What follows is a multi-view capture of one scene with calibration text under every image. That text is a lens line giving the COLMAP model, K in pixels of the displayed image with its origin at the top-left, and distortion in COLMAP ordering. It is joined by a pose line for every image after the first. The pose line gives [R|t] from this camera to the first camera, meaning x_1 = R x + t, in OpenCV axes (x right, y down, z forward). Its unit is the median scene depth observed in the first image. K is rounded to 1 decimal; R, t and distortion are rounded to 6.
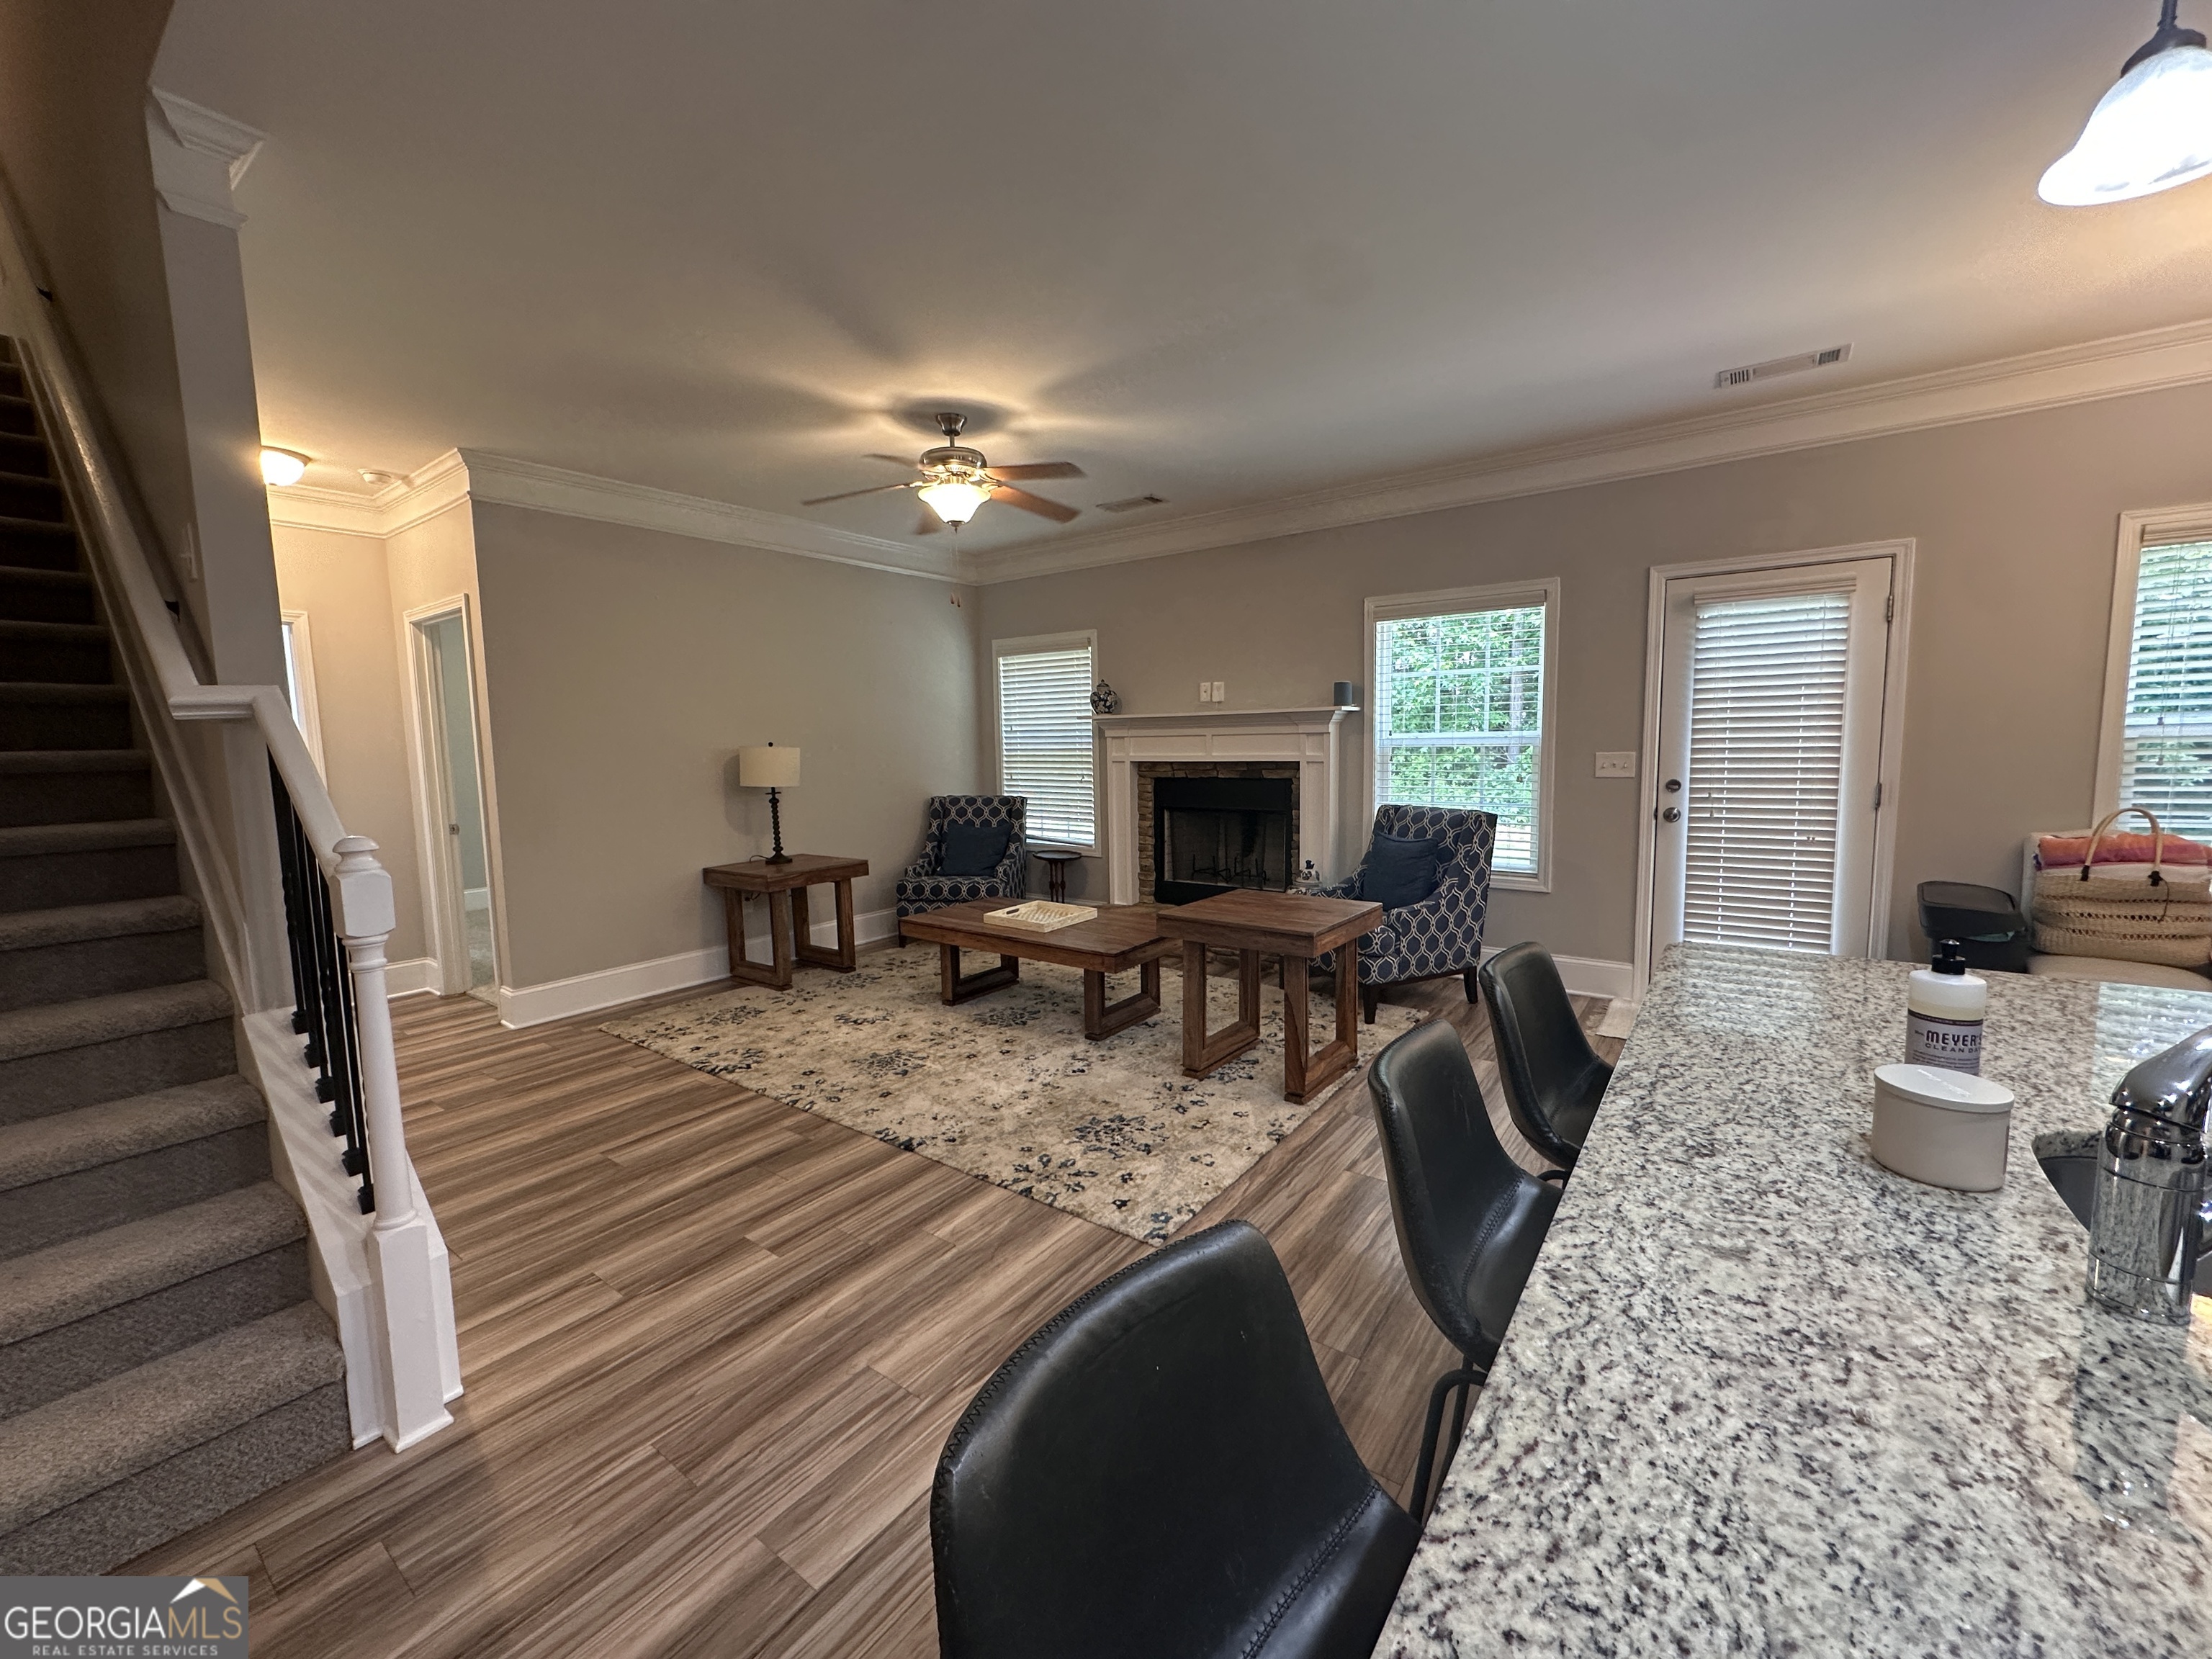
lens RADIAL K [[887.7, 0, 1106.5], [0, 887.7, 824.6], [0, 0, 1]] dist [0.000095, 0.000069]
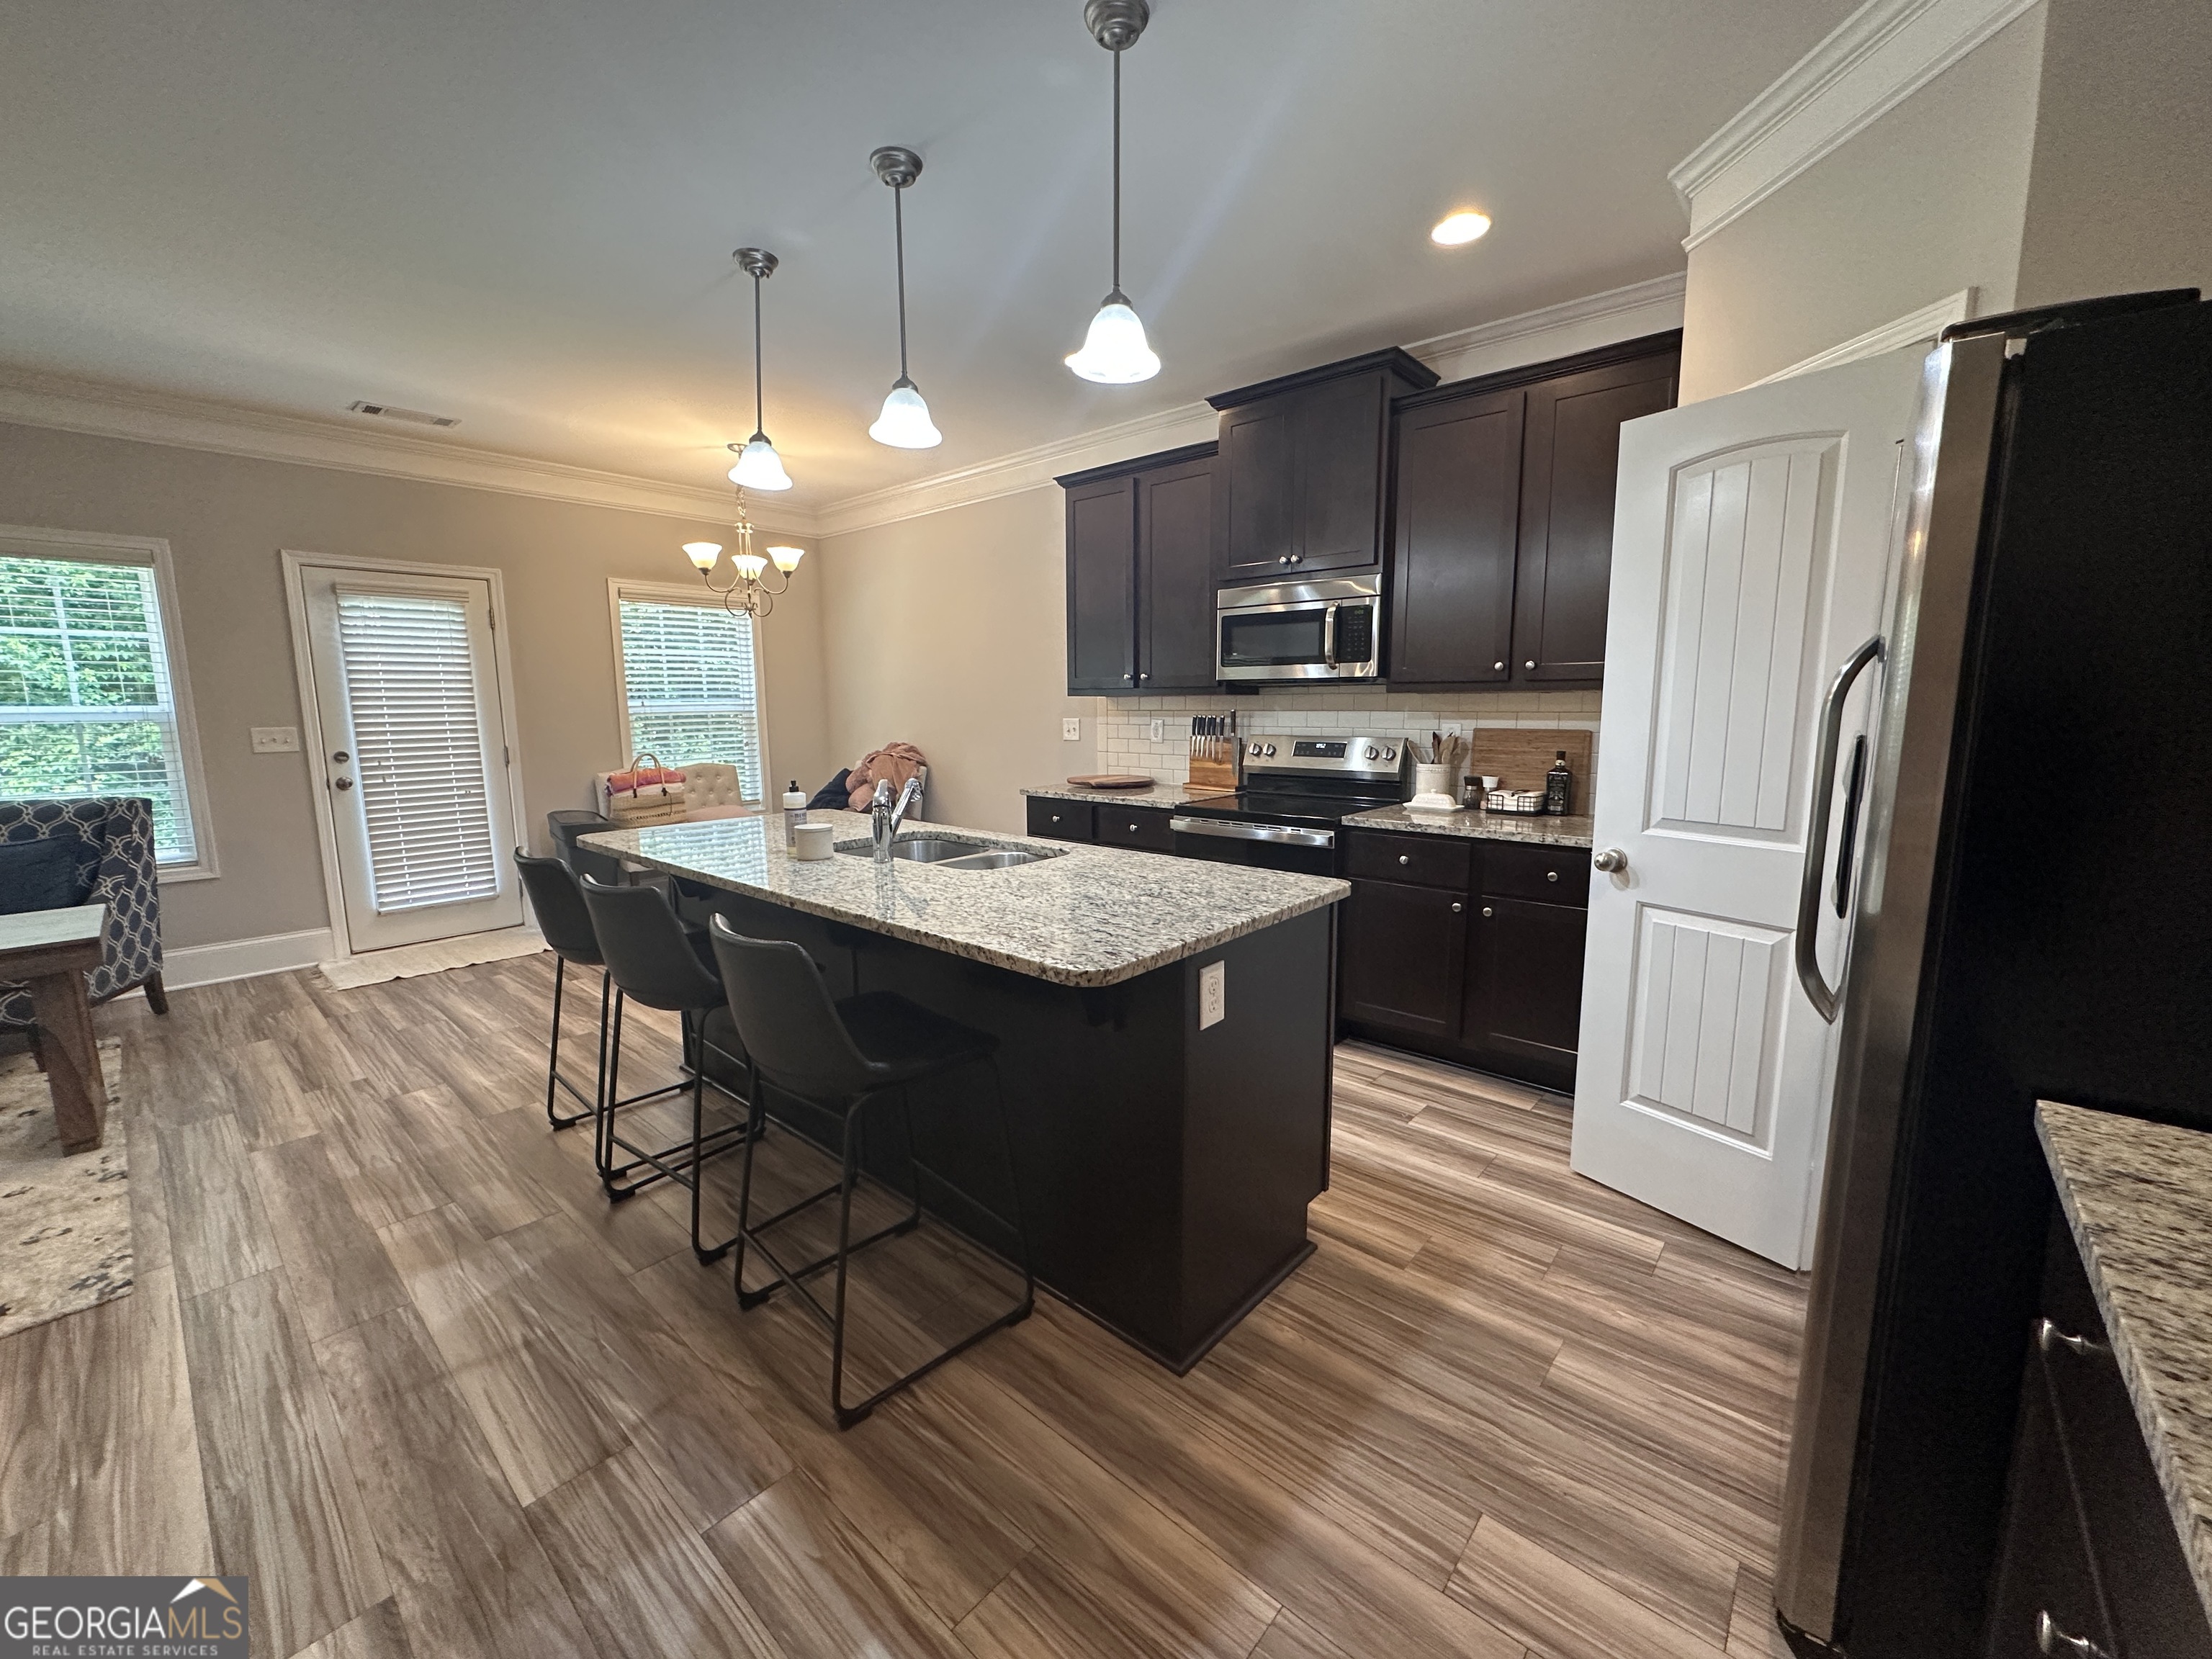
lens RADIAL K [[887.7, 0, 1103.9], [0, 887.7, 827.8], [0, 0, 1]] dist [0.000095, 0.000069]
pose [[0.091523, -0.122998, 0.988178, -0.379212], [0.102447, 0.988240, 0.113517, 0.014863], [-0.990519, 0.090847, 0.103047, -0.041050]]
